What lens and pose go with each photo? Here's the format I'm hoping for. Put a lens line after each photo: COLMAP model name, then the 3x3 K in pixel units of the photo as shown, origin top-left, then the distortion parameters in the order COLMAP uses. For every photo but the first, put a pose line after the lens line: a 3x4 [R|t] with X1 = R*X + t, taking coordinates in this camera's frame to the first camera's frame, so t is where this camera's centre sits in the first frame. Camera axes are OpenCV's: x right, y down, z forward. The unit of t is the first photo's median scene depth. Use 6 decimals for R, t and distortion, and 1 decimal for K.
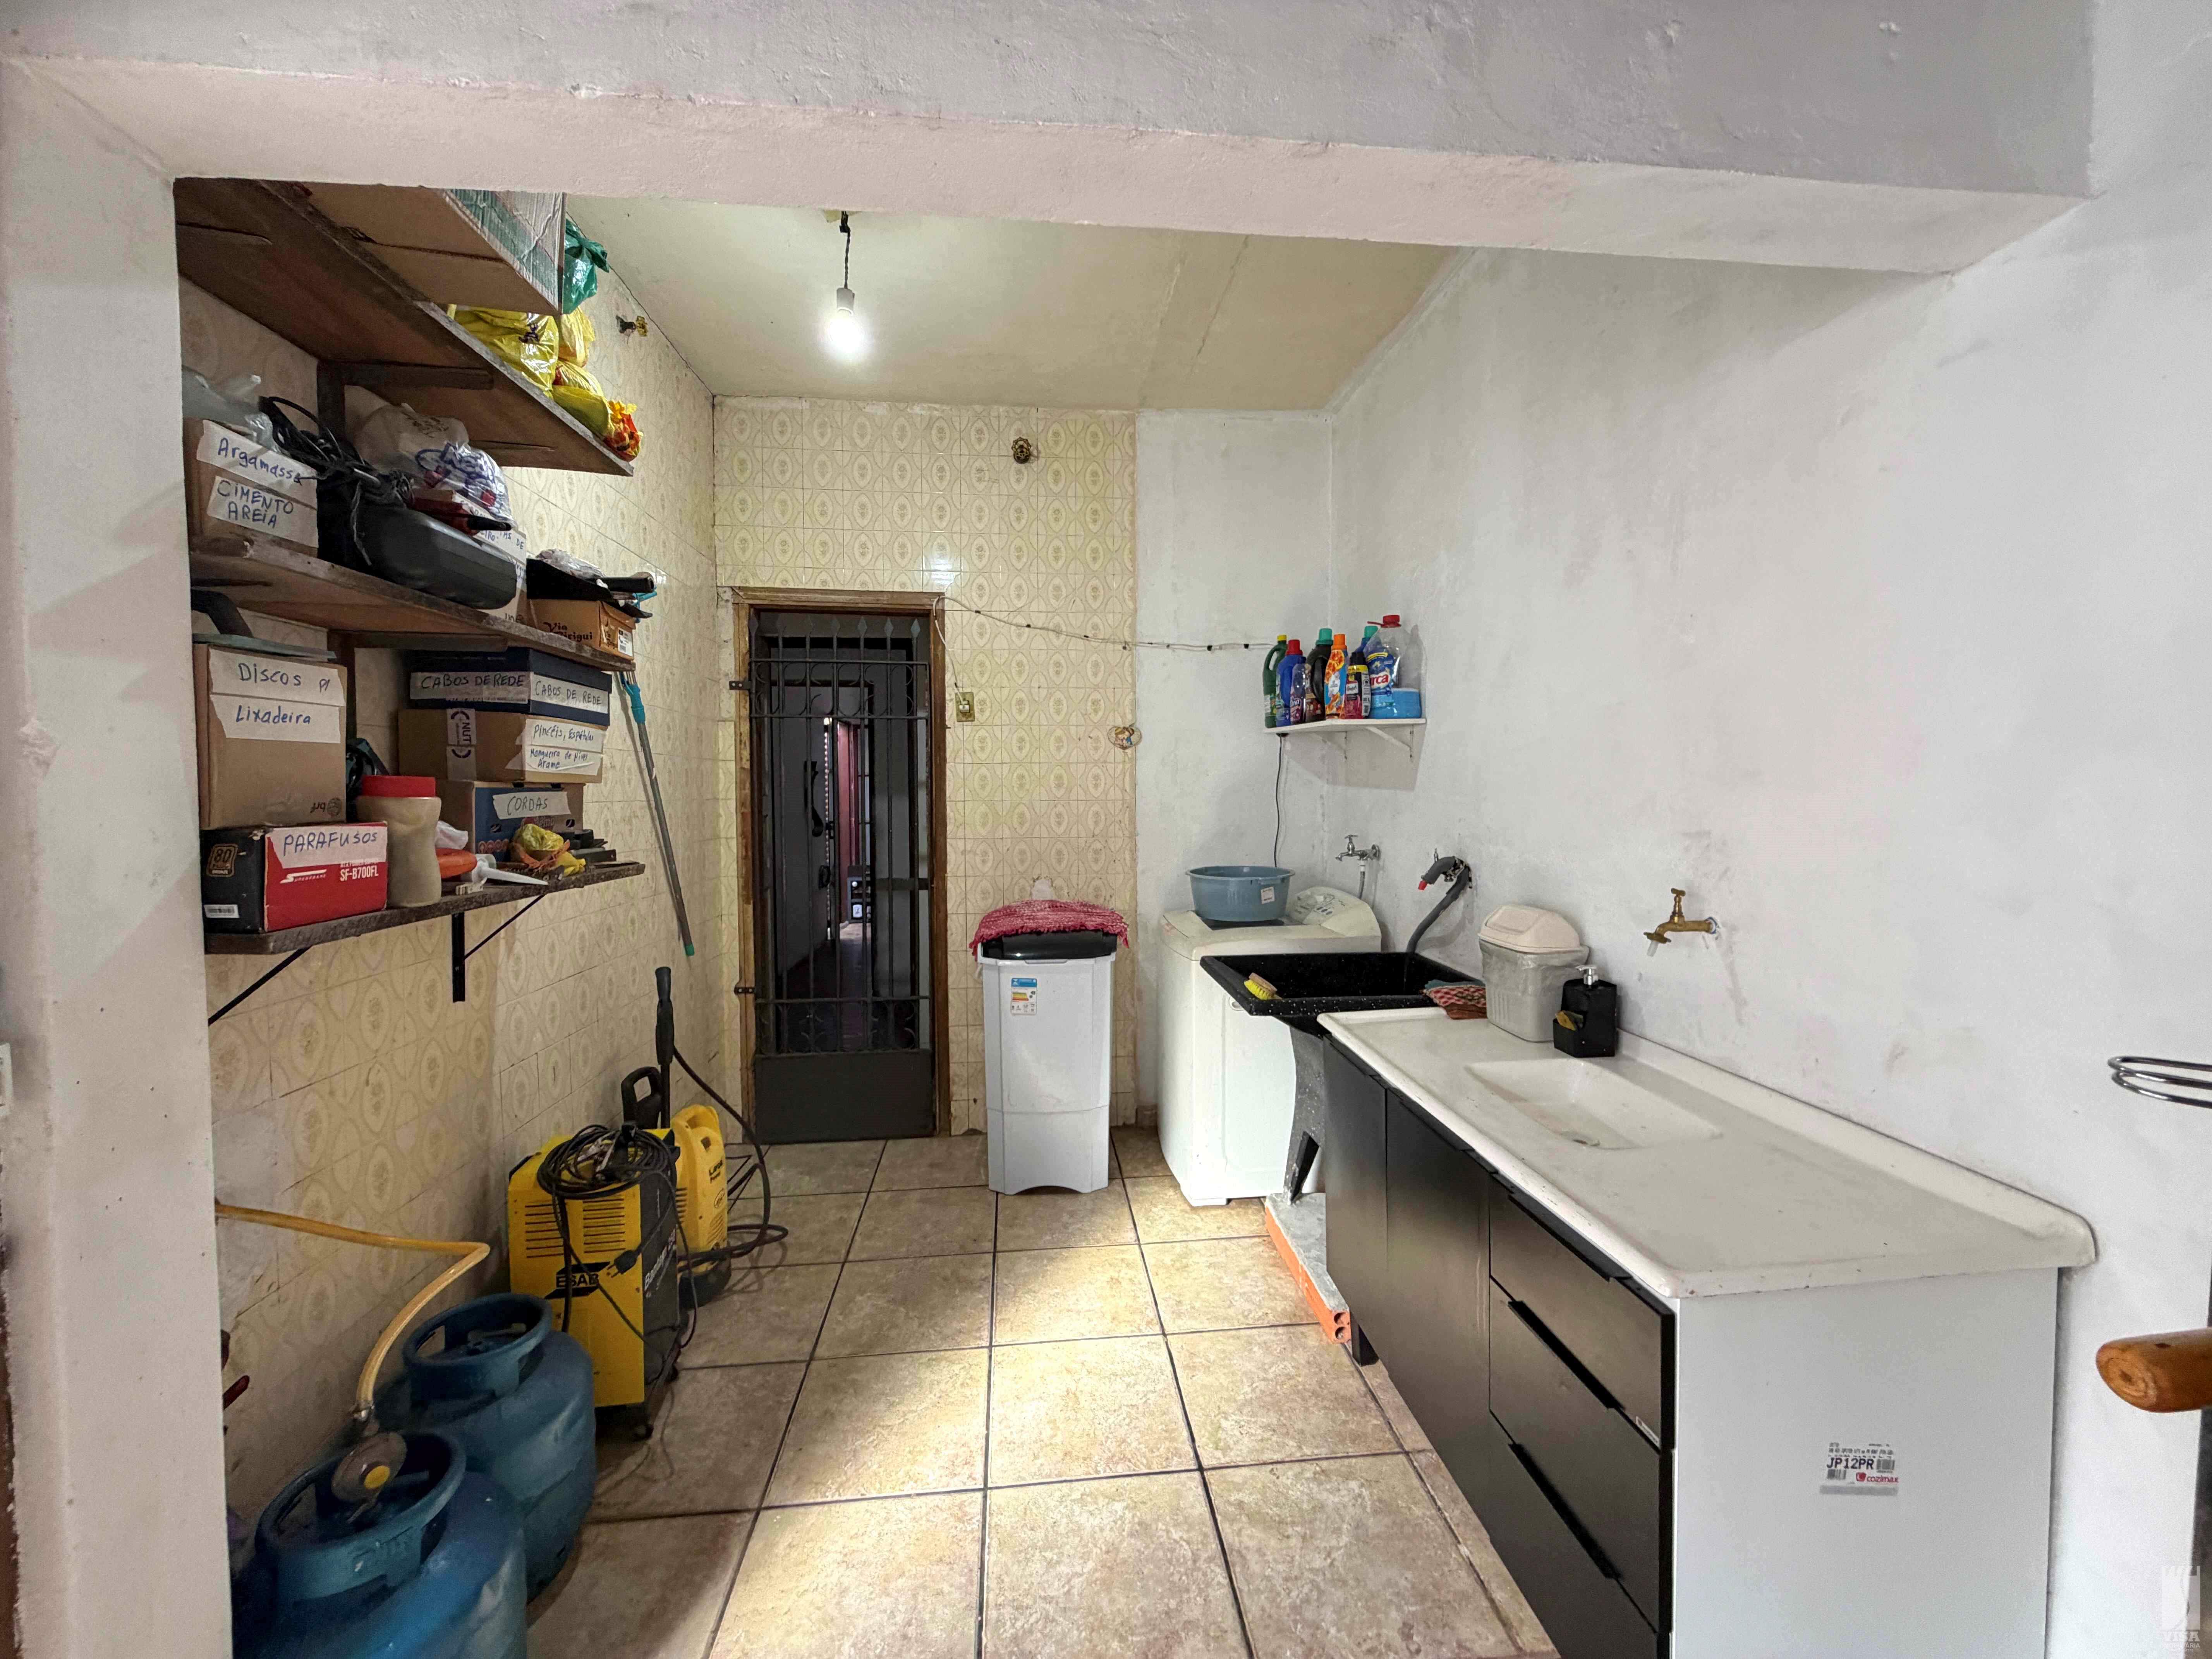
lens RADIAL K [[875.6, 0, 1102.6], [0, 875.6, 823.2], [0, 0, 1]] dist [-0.000431, -0.000013]
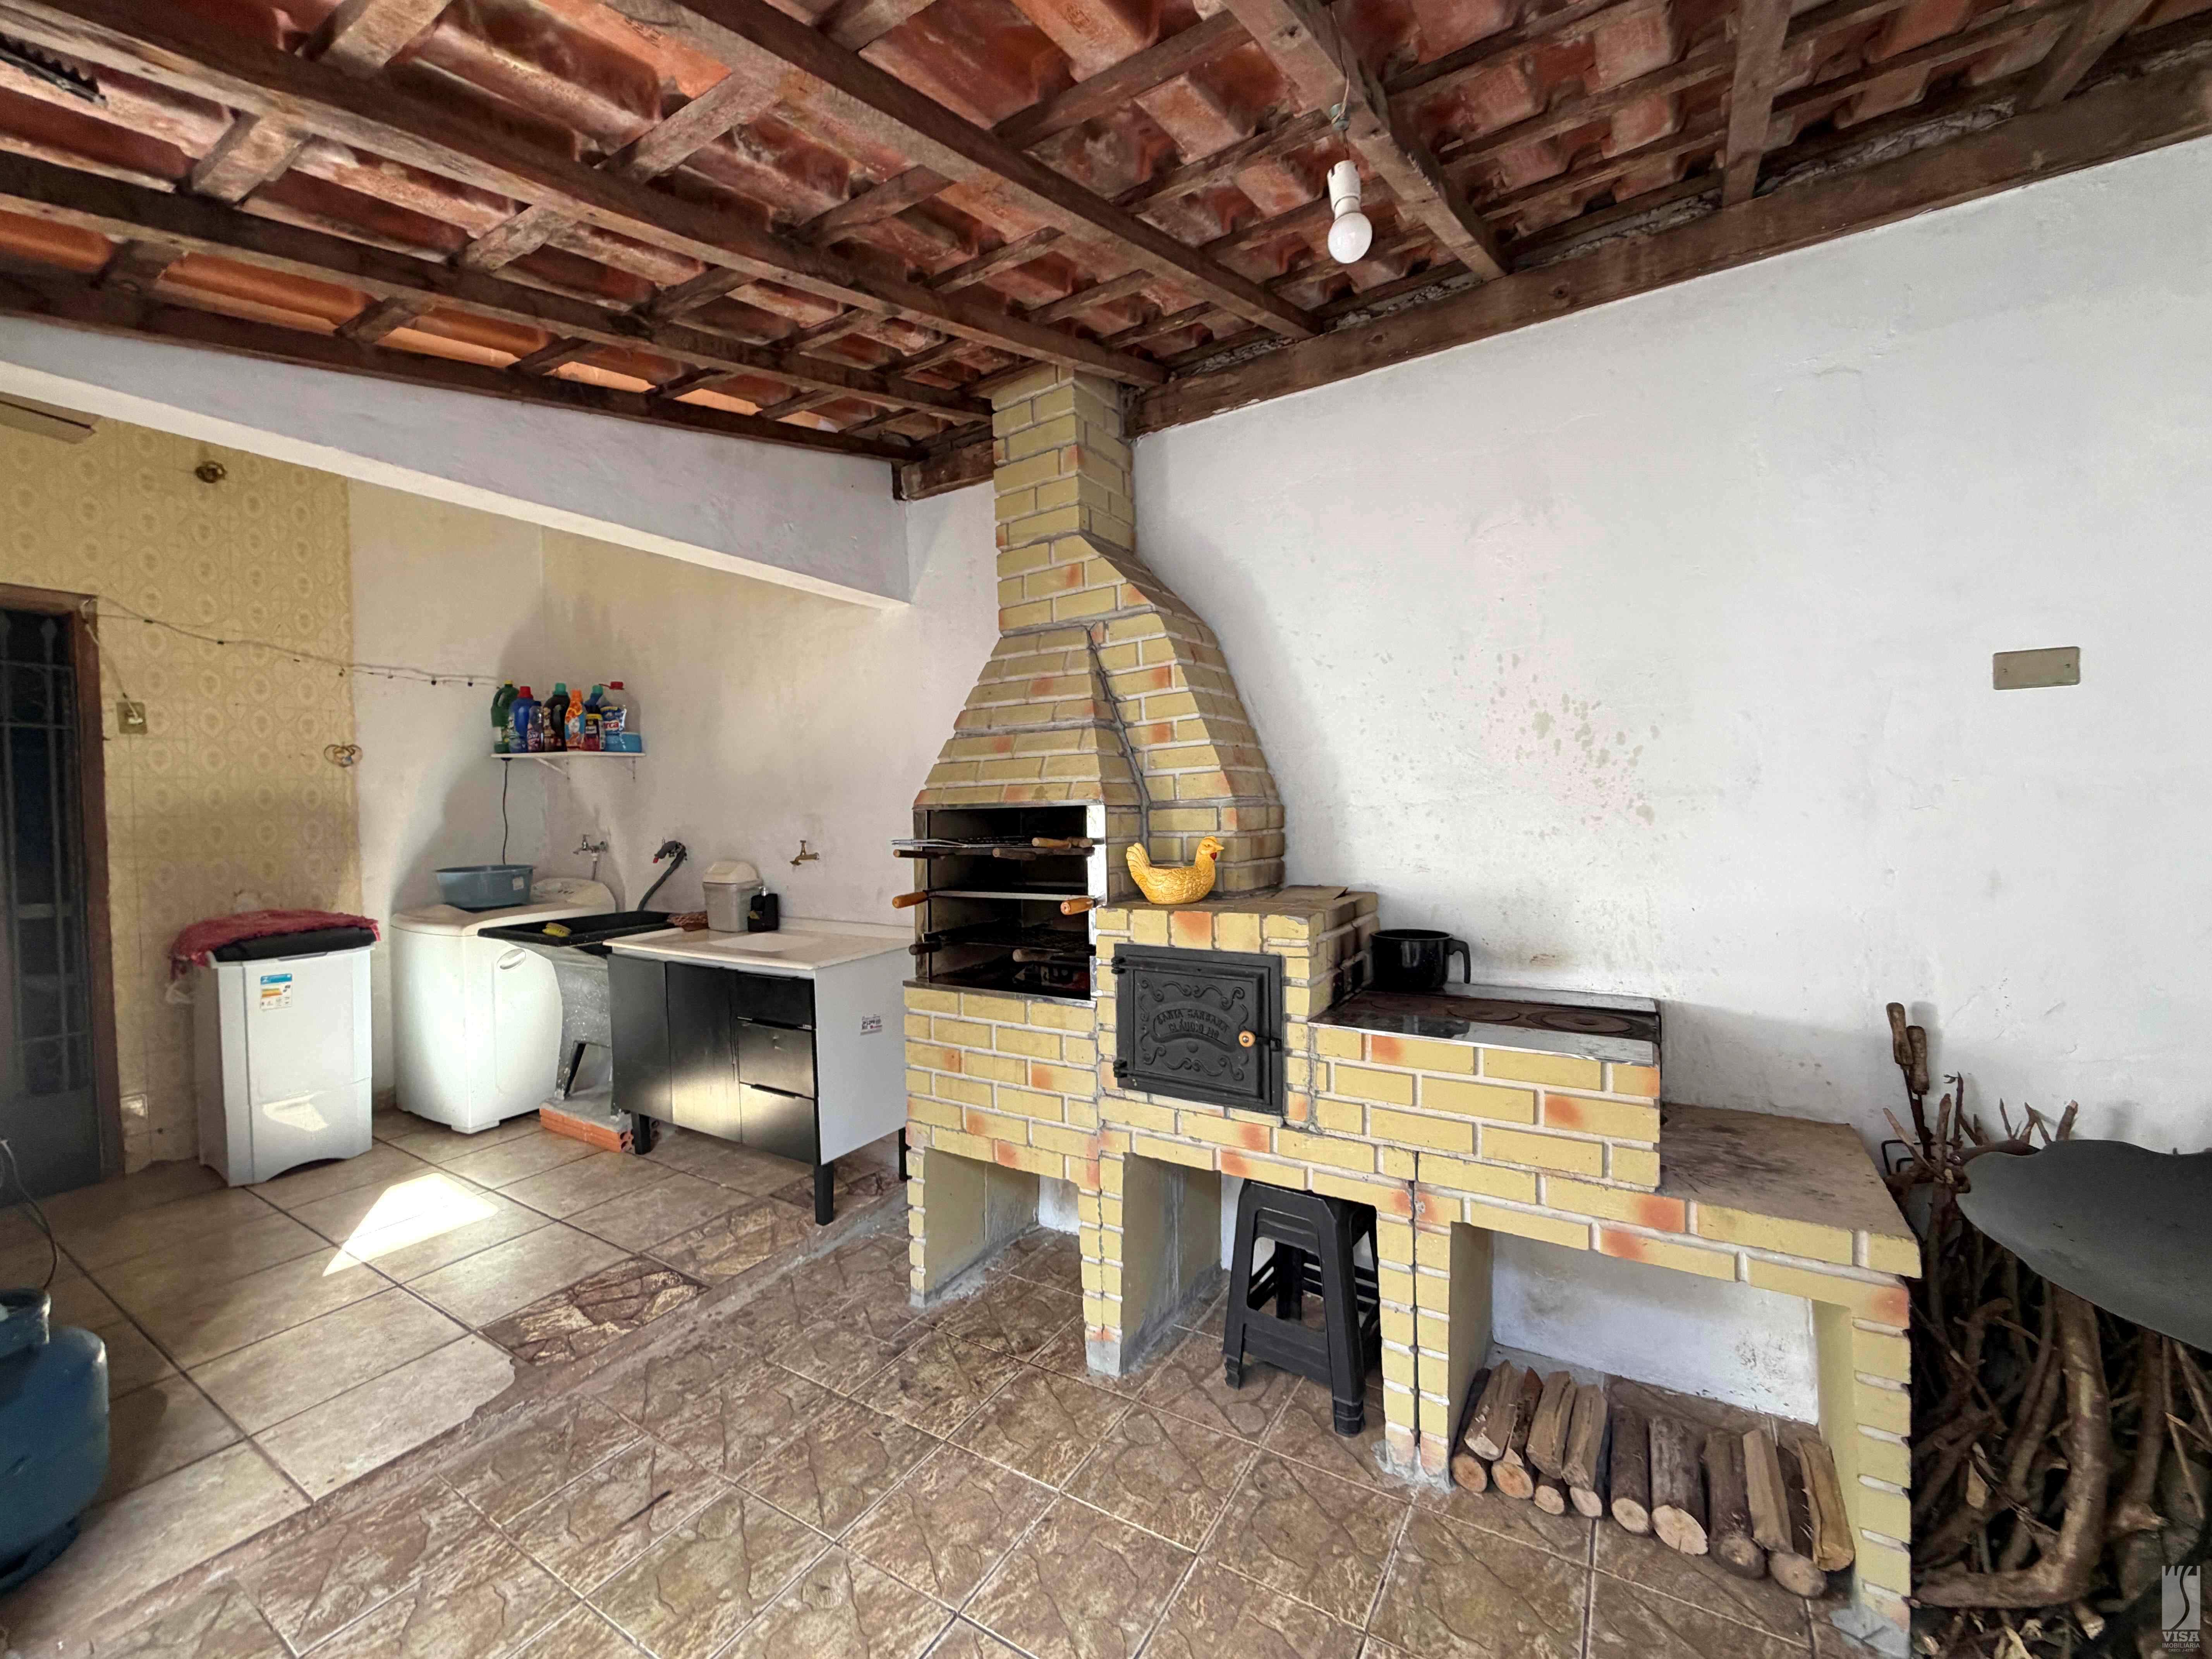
lens RADIAL K [[875.6, 0, 1103.4], [0, 875.6, 832.1], [0, 0, 1]] dist [-0.000431, -0.000013]
pose [[0.591606, -0.031393, 0.805615, -0.367597], [0.046459, 0.998909, 0.004808, 0.043926], [-0.804887, 0.034584, 0.592419, -0.502487]]
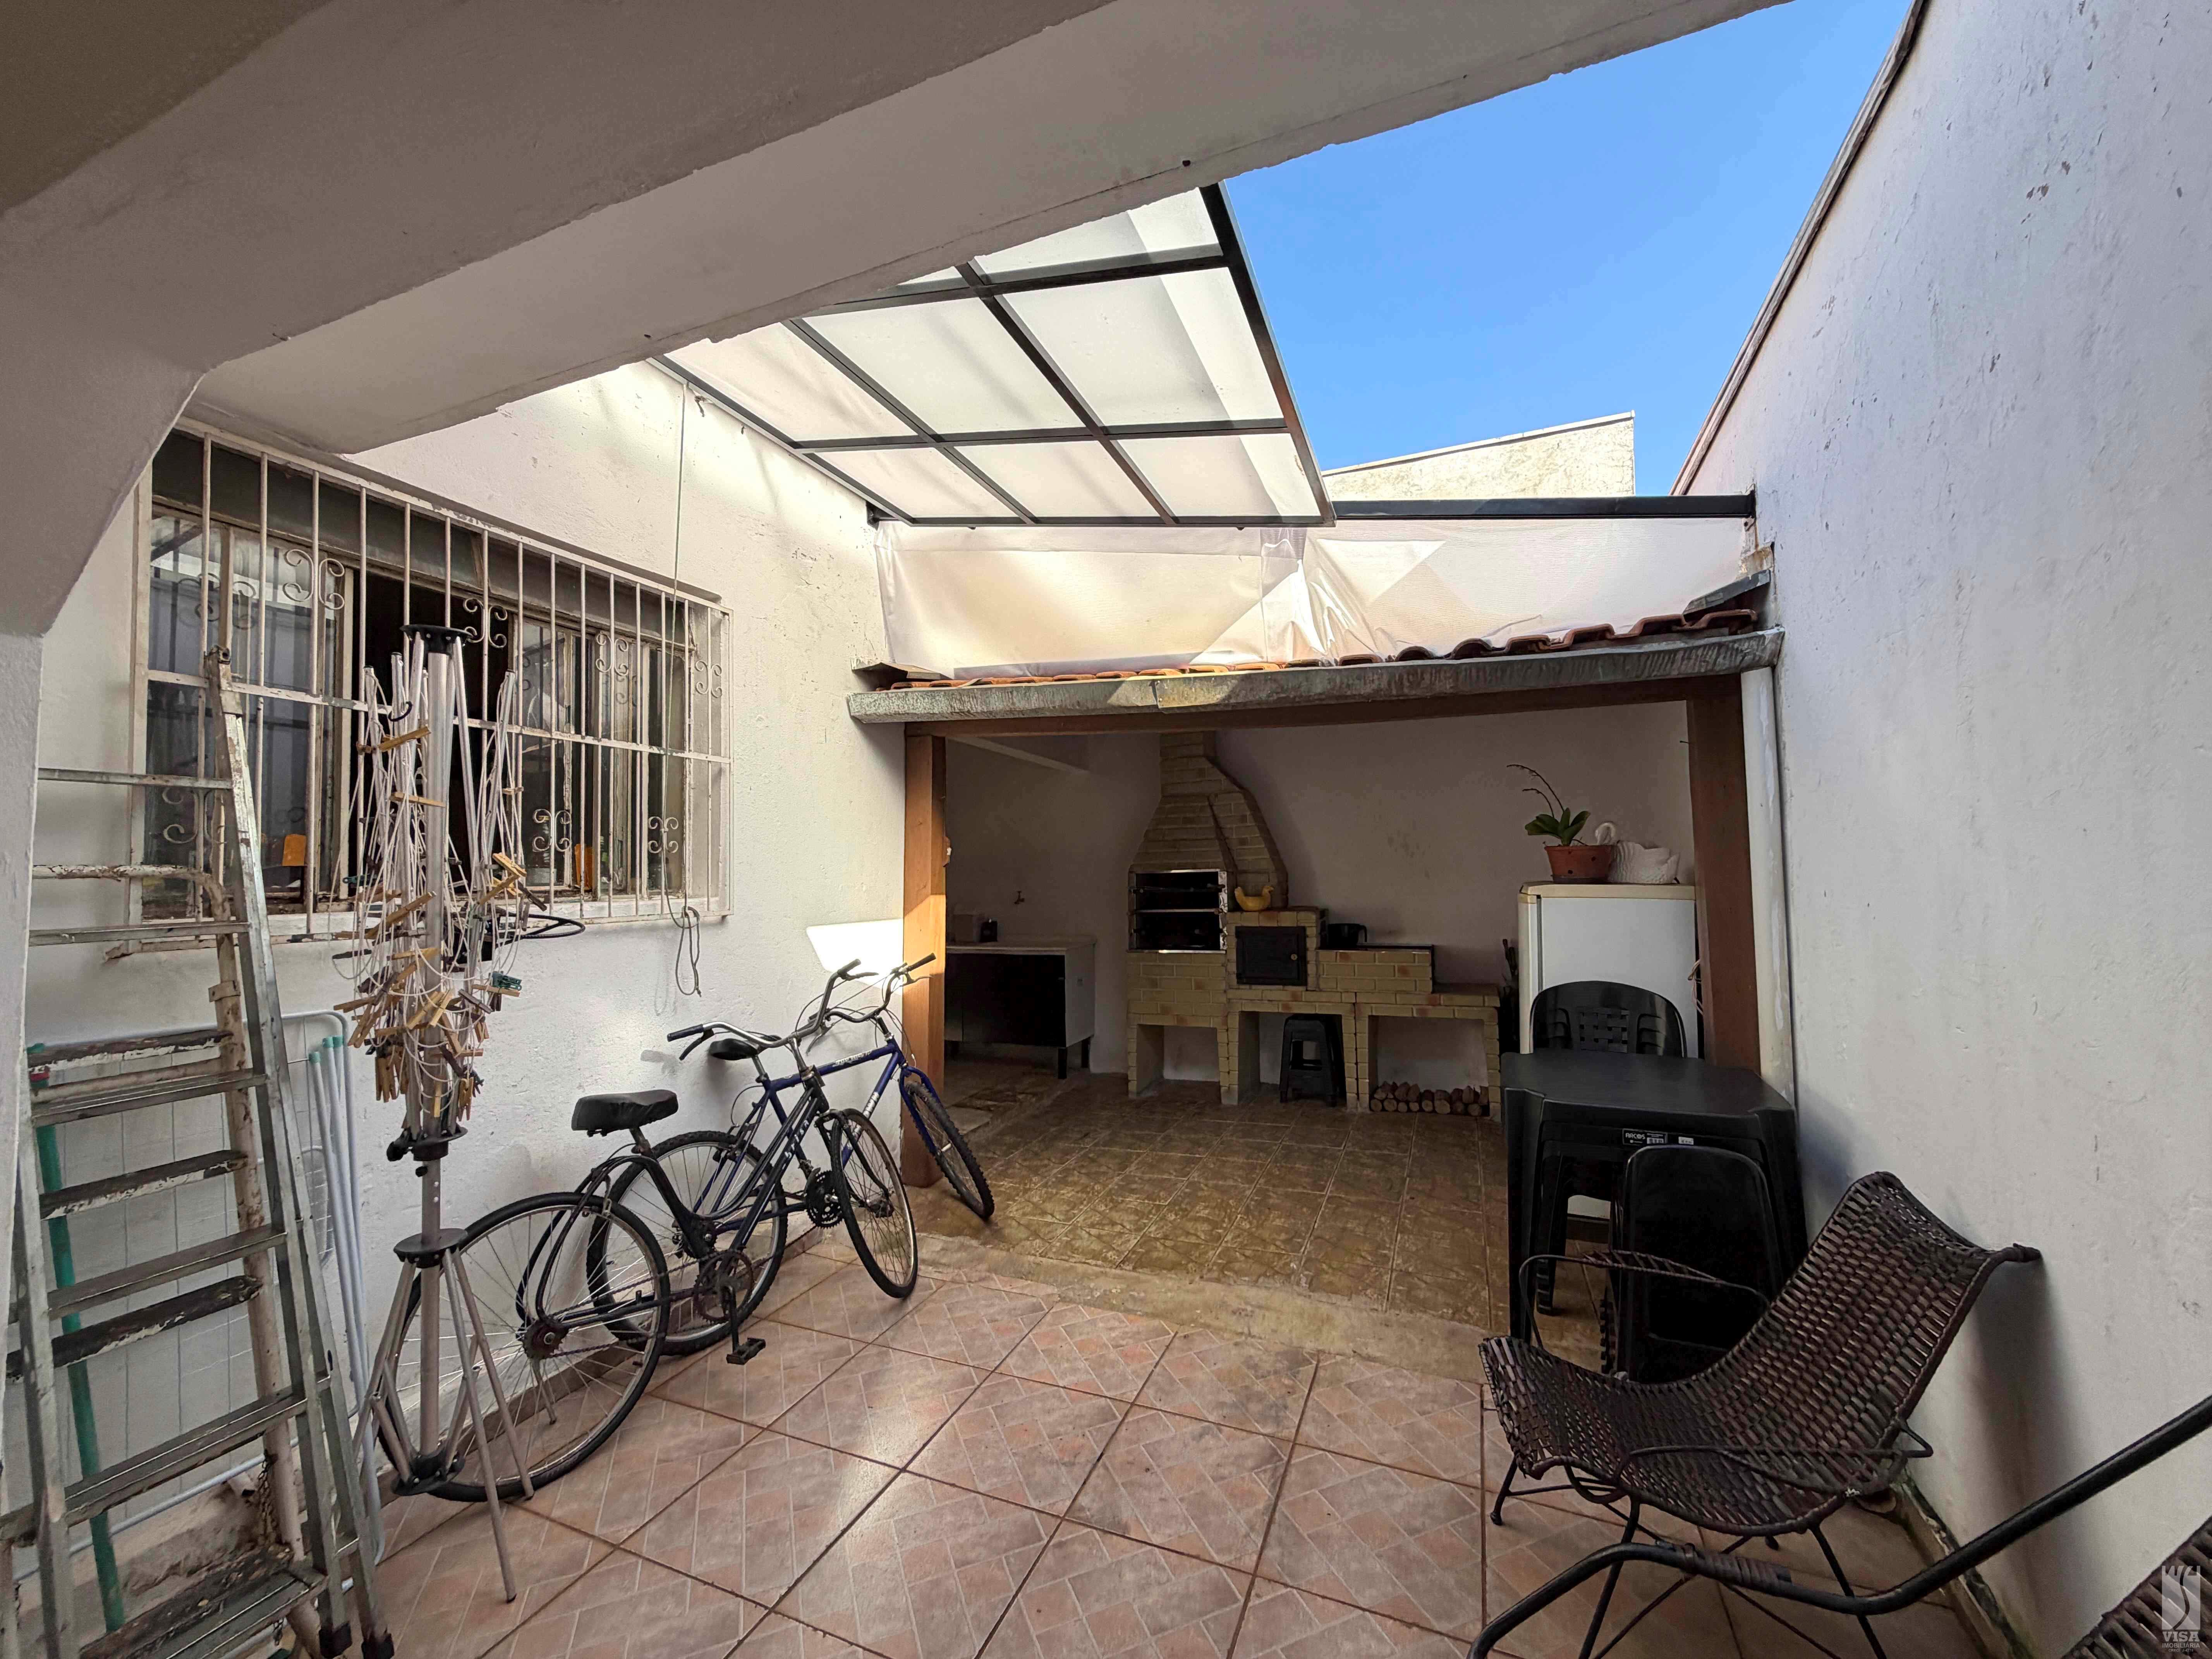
lens RADIAL K [[875.6, 0, 1098.0], [0, 875.6, 838.2], [0, 0, 1]] dist [-0.000431, -0.000013]
pose [[0.450255, 0.040983, 0.891959, -1.585977], [0.045457, 0.996599, -0.068737, 0.069907], [-0.891742, 0.071496, 0.446860, -0.656701]]
